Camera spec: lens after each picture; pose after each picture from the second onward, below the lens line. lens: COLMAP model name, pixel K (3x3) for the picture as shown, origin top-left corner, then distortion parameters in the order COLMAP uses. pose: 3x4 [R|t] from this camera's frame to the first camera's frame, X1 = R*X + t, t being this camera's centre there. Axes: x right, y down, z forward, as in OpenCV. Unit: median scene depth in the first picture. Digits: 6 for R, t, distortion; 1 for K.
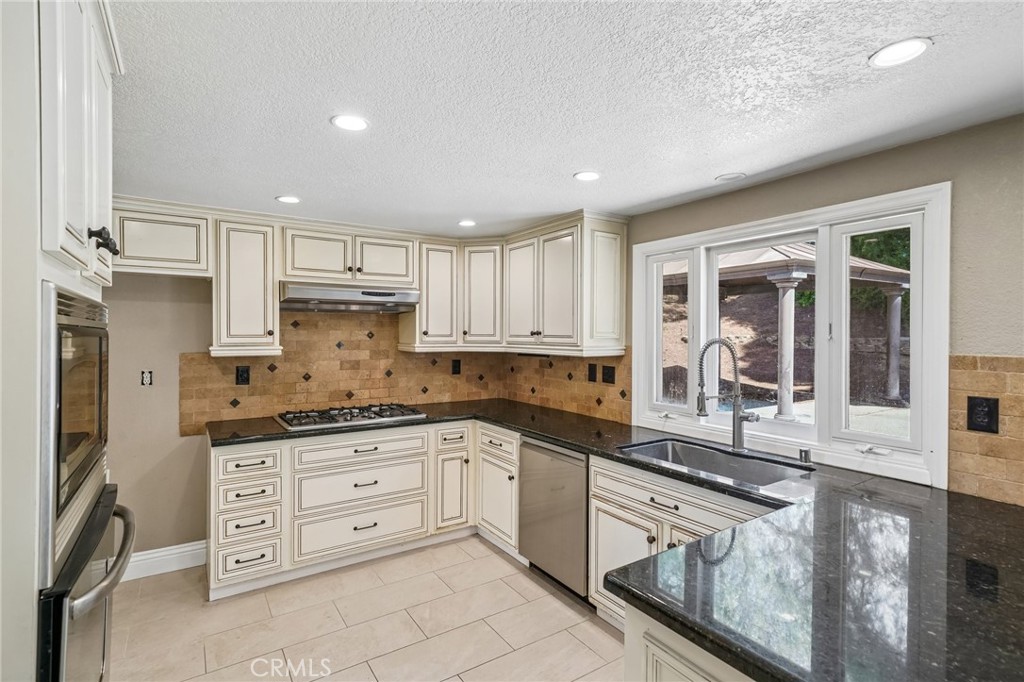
lens RADIAL K [[496.3, 0, 512.0], [0, 496.3, 341.0], [0, 0, 1]] dist [0.000254, 0.000001]
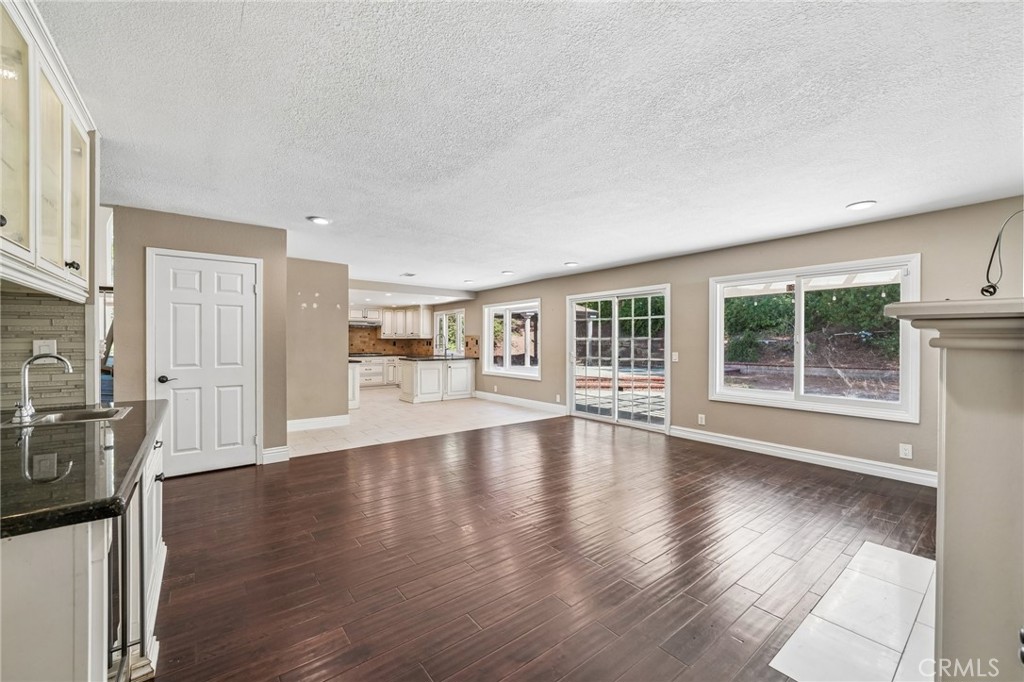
lens RADIAL K [[375.0, 0, 512.0], [0, 375.0, 341.0], [0, 0, 1]] dist [-0.000061, -0.000010]
pose [[0.994096, -0.002388, 0.108478, 0.500781], [0.003250, 0.999964, -0.007777, 0.069645], [-0.108456, 0.008084, 0.994068, -2.010961]]
